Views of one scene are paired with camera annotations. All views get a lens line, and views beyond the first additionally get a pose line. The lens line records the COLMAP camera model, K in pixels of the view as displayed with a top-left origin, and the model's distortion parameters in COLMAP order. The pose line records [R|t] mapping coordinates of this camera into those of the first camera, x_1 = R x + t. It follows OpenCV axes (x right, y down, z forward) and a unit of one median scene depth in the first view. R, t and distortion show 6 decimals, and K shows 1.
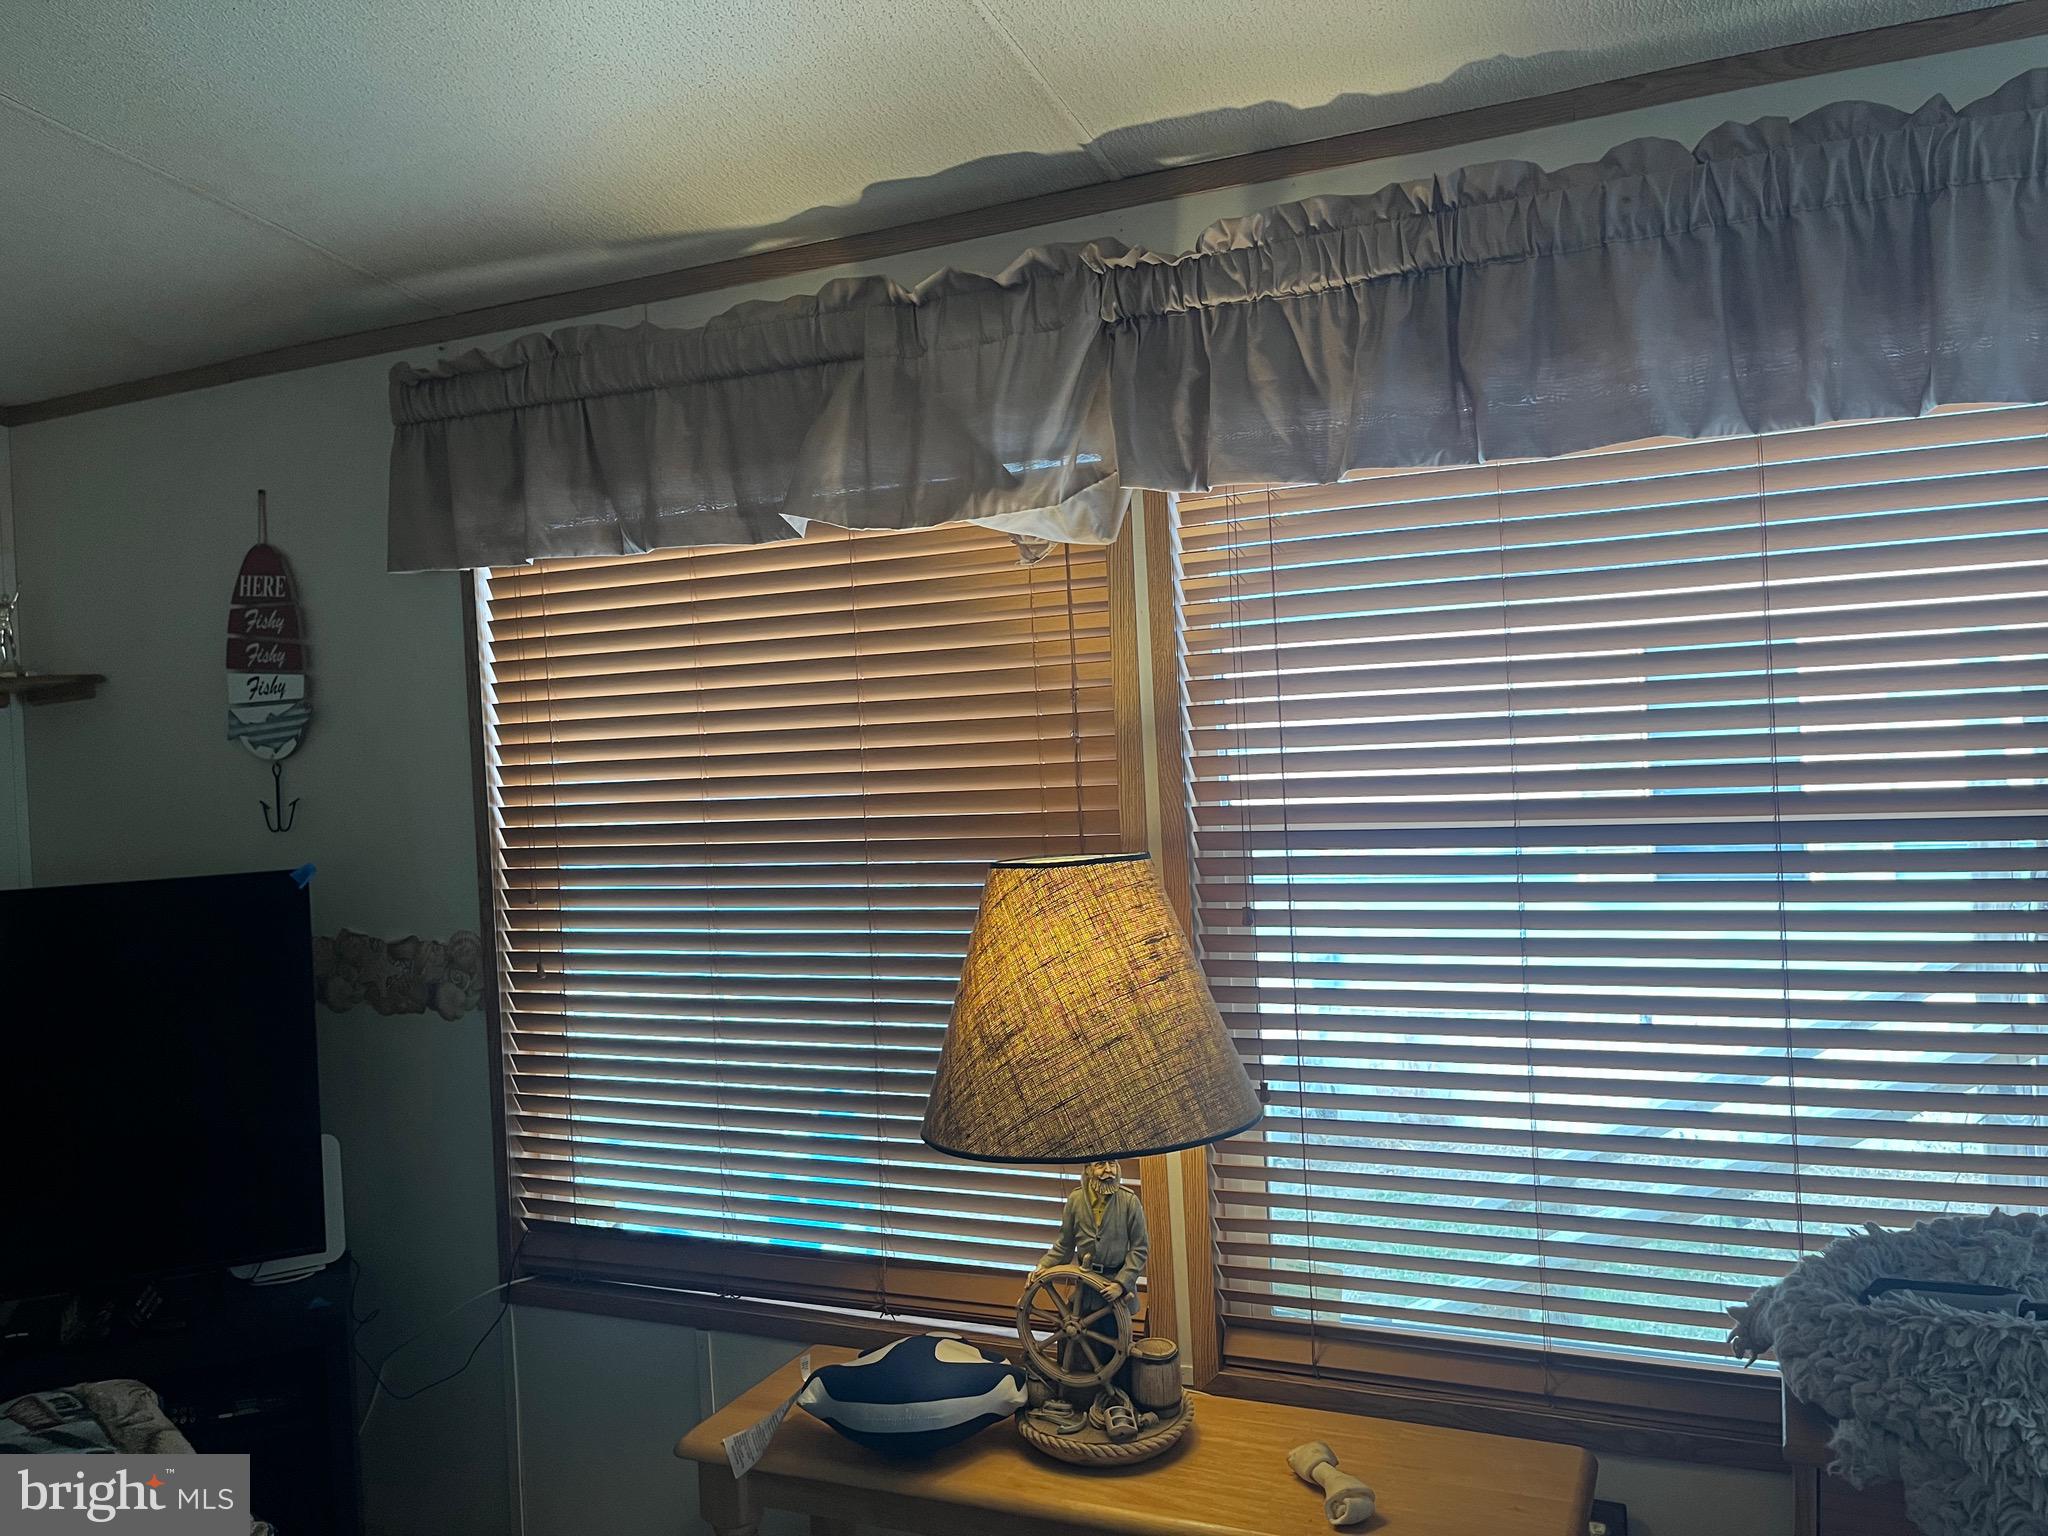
lens RADIAL K [[1519.3, 0, 1017.8], [0, 1519.3, 752.5], [0, 0, 1]] dist [0.075210, -0.112860]
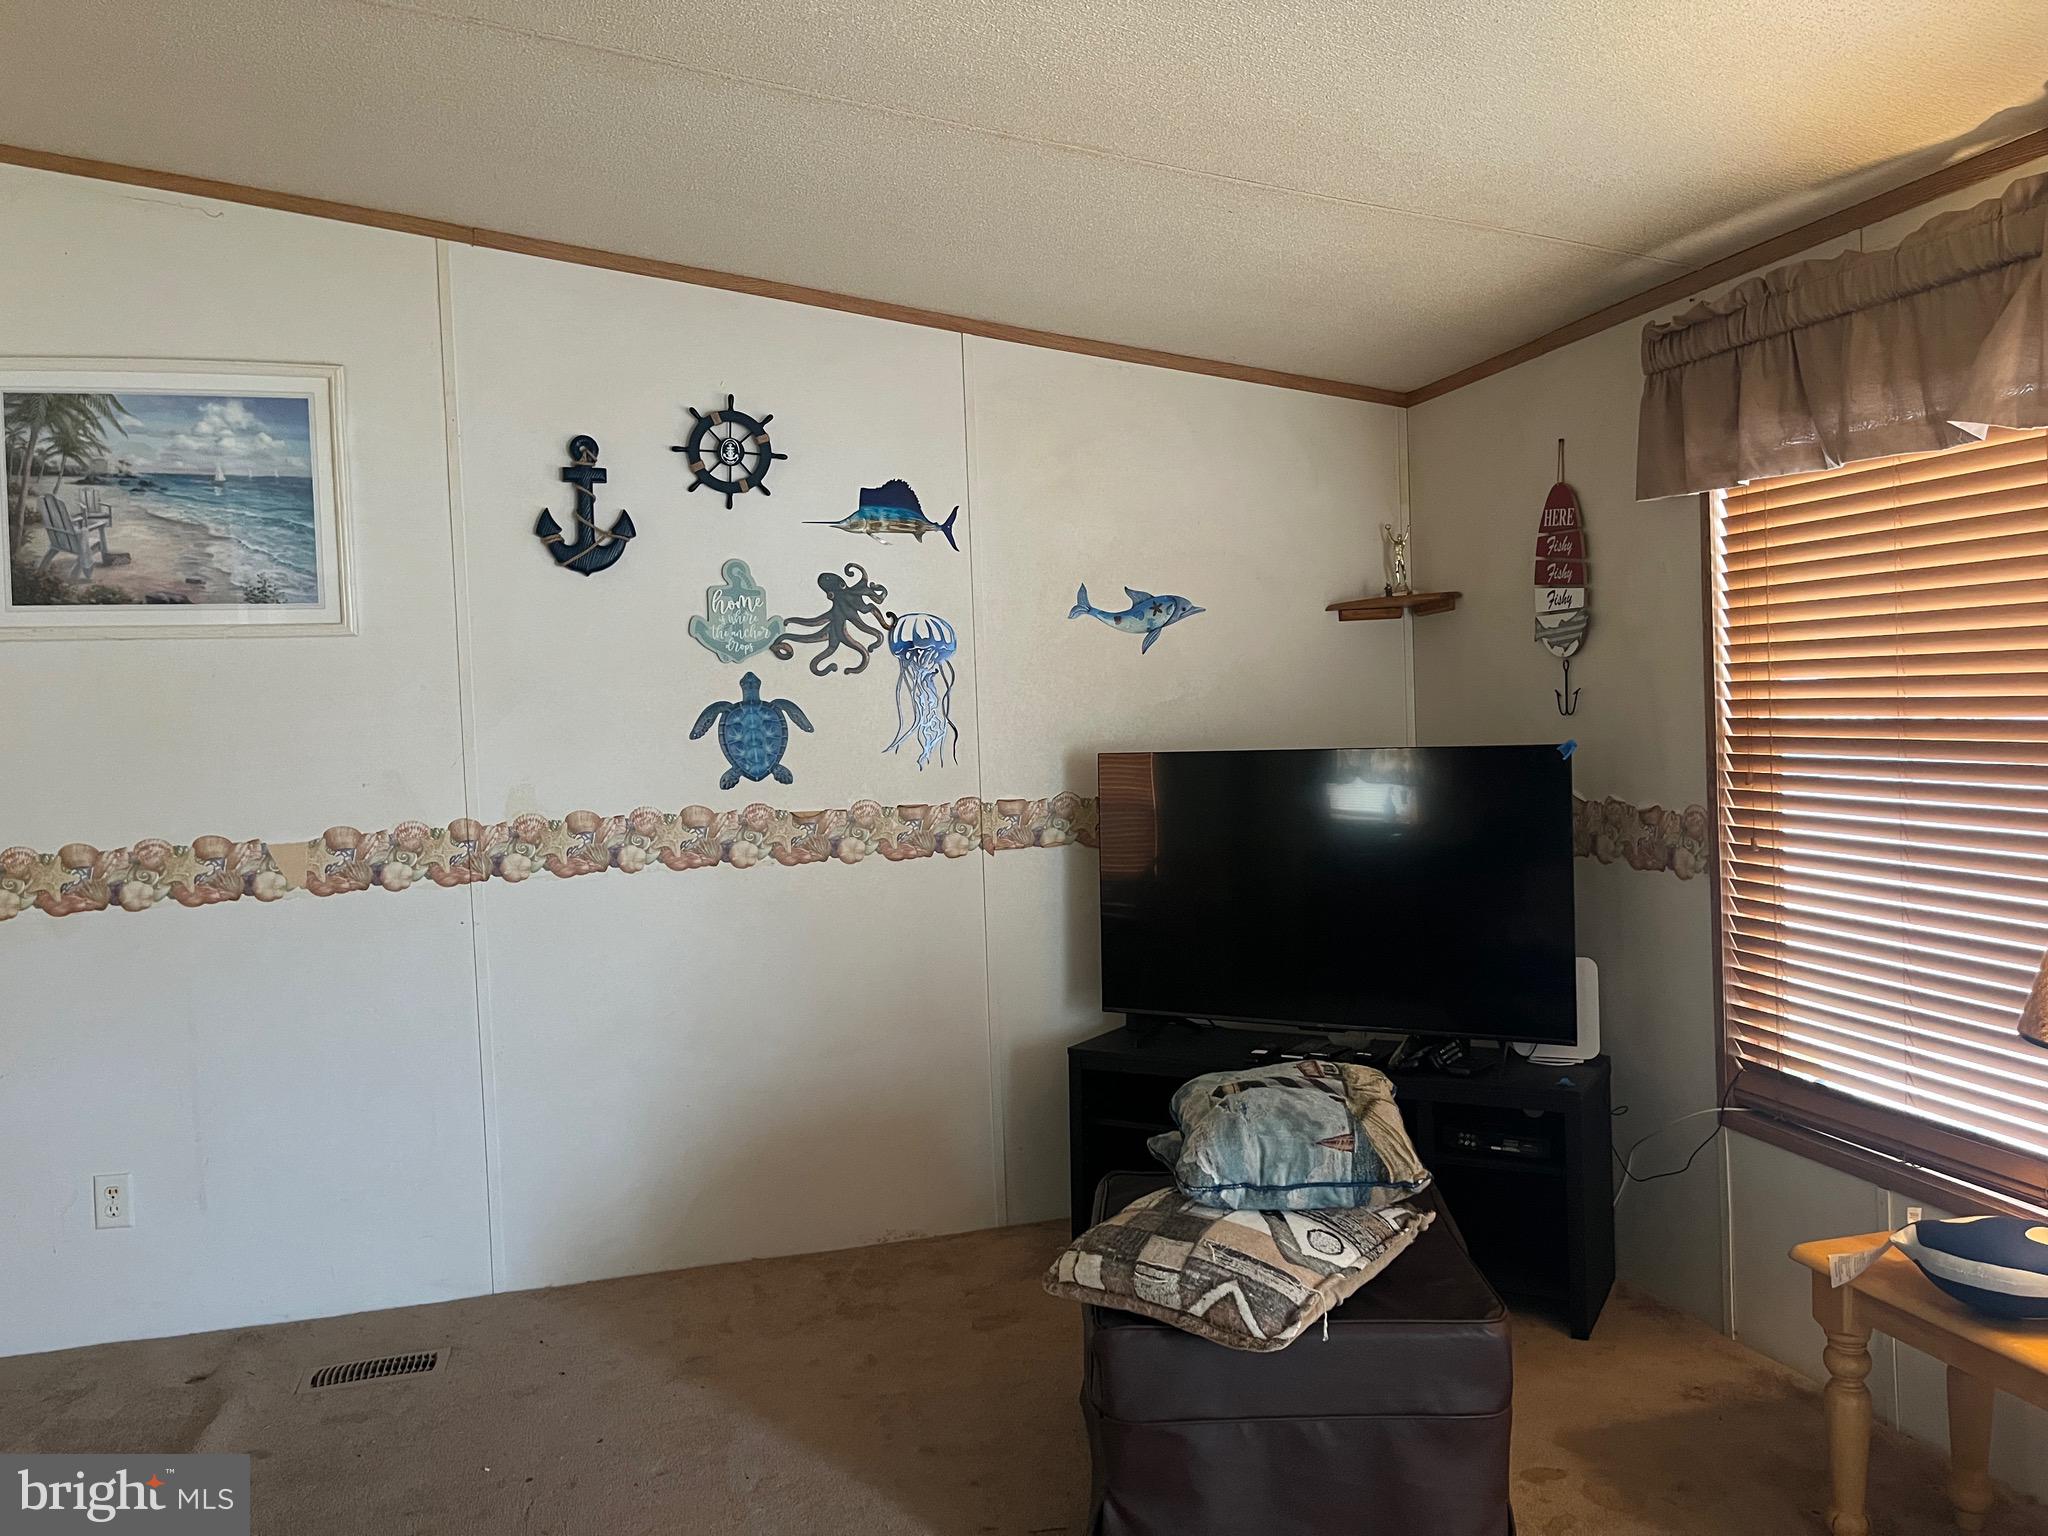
lens RADIAL K [[1519.3, 0, 1017.8], [0, 1519.3, 752.5], [0, 0, 1]] dist [0.075210, -0.112860]
pose [[0.615579, 0.053177, -0.786279, 0.250041], [0.001885, 0.997619, 0.068946, -0.005055], [0.788073, -0.043924, 0.614013, -0.128406]]
